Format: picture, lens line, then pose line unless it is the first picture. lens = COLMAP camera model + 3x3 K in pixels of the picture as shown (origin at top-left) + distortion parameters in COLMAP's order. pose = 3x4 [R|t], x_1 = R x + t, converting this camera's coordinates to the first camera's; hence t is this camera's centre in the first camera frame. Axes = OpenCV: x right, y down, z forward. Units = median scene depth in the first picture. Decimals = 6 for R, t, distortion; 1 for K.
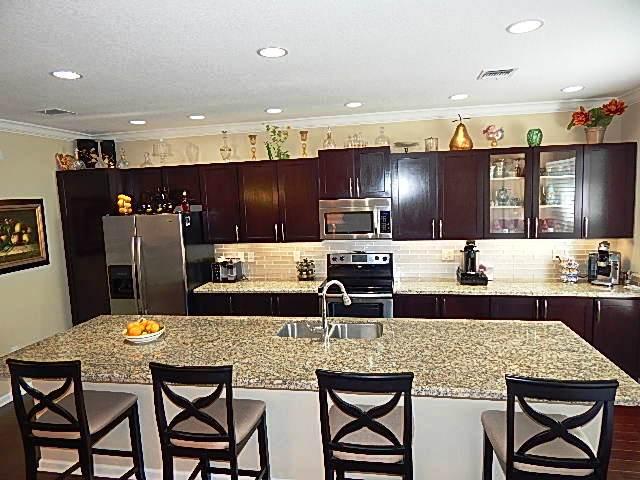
lens RADIAL K [[415.4, 0, 320.0], [0, 415.4, 240.0], [0, 0, 1]] dist [0.000384, -0.000200]
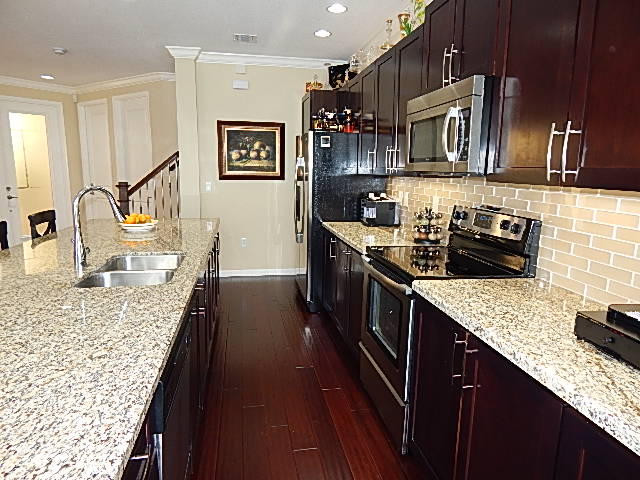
lens RADIAL K [[415.4, 0, 320.0], [0, 415.4, 240.0], [0, 0, 1]] dist [0.000384, -0.000200]
pose [[0.366309, 0.208432, -0.906848, 0.509015], [-0.132813, 0.976322, 0.170752, 0.009453], [0.920966, 0.057893, 0.385318, 0.676851]]
